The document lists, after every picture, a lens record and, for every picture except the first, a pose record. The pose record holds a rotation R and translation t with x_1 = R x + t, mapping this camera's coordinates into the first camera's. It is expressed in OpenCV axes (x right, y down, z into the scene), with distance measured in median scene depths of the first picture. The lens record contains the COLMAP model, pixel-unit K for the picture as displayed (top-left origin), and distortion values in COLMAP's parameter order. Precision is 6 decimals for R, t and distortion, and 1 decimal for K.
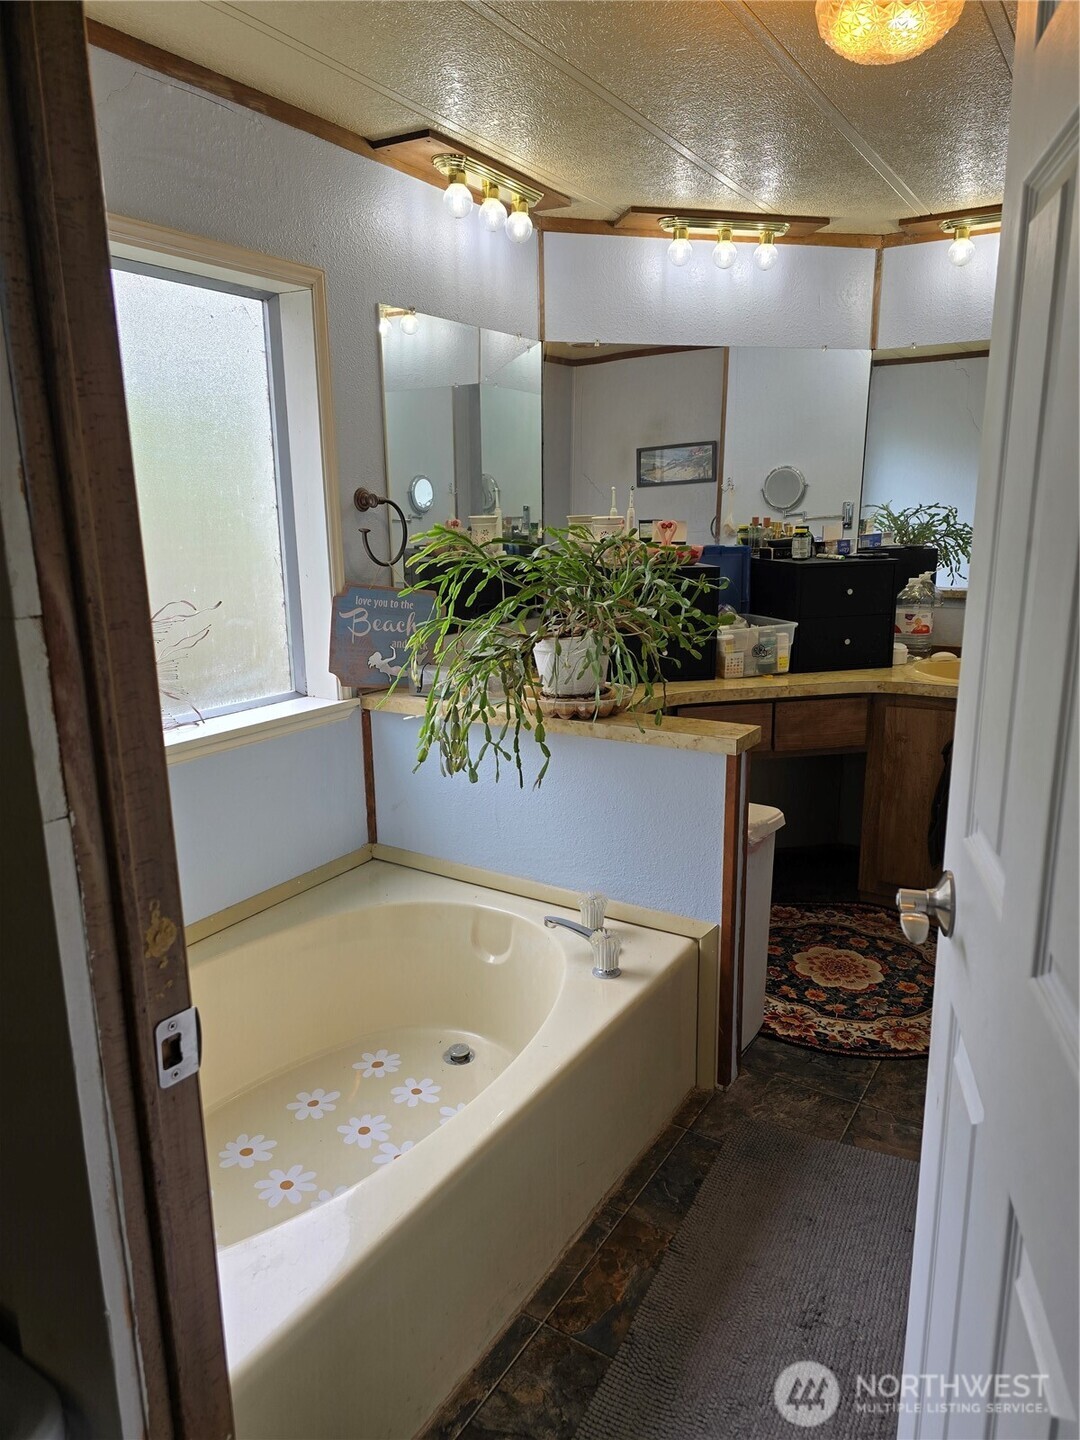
lens RADIAL K [[959.9, 0, 549.5], [0, 959.9, 712.3], [0, 0, 1]] dist [0.070328, -0.060830]
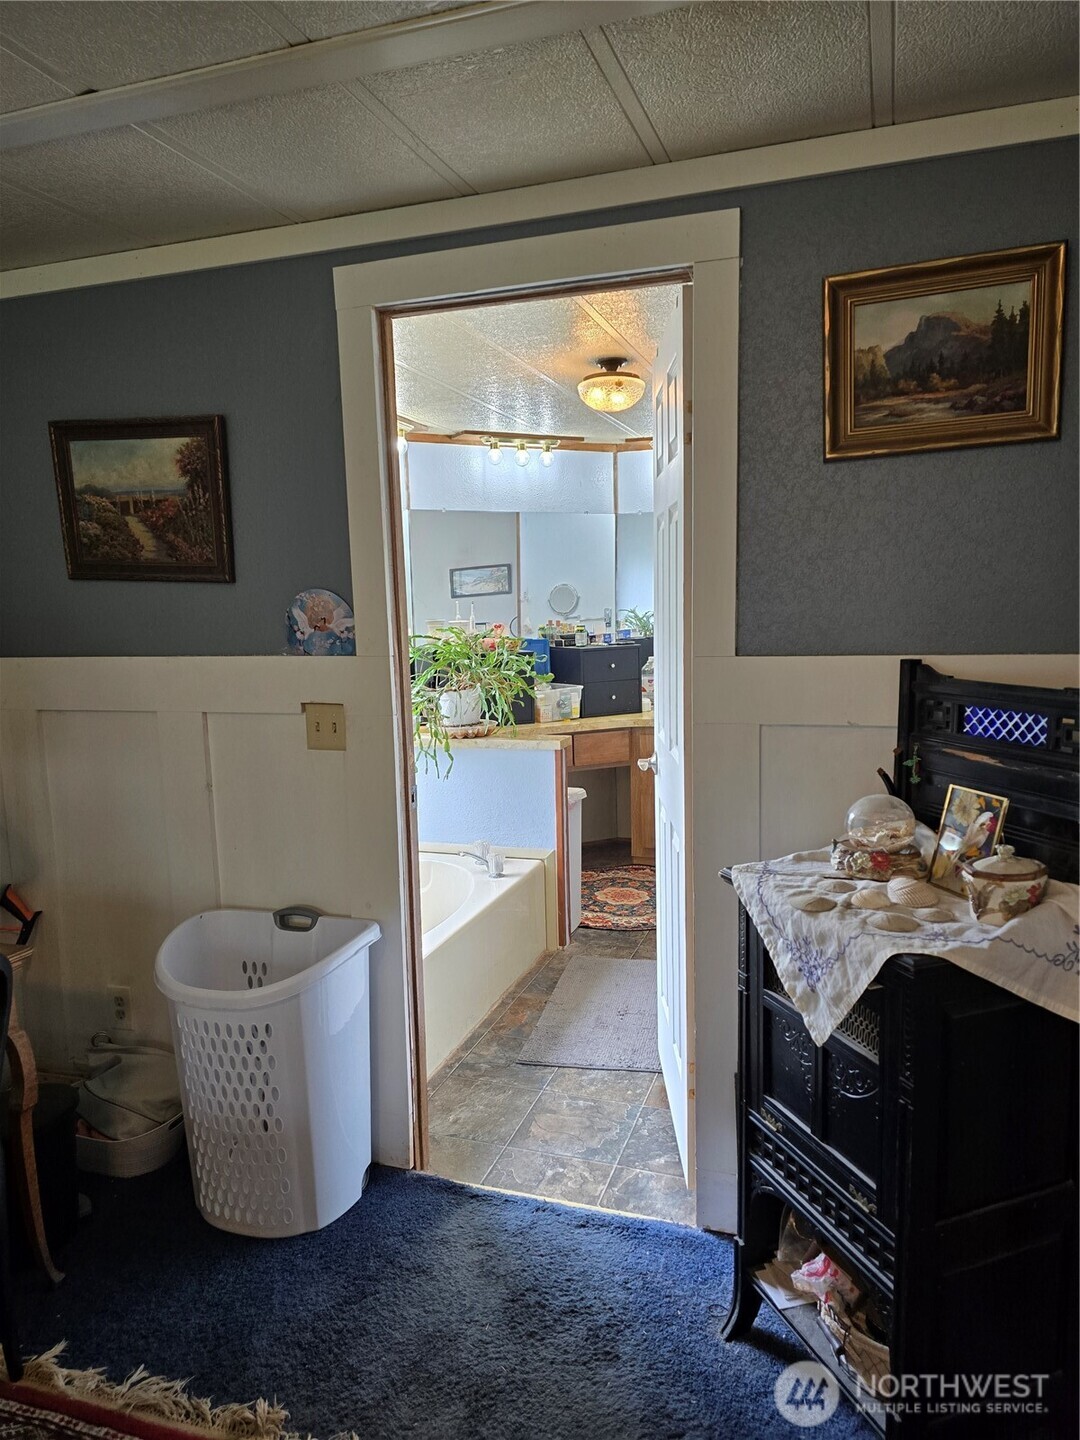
lens RADIAL K [[959.9, 0, 533.1], [0, 959.9, 725.8], [0, 0, 1]] dist [0.070328, -0.060830]
pose [[0.976249, -0.044305, 0.212071, -0.160406], [0.063017, 0.994613, -0.082304, 0.097628], [-0.207282, 0.093713, 0.973782, -0.511279]]
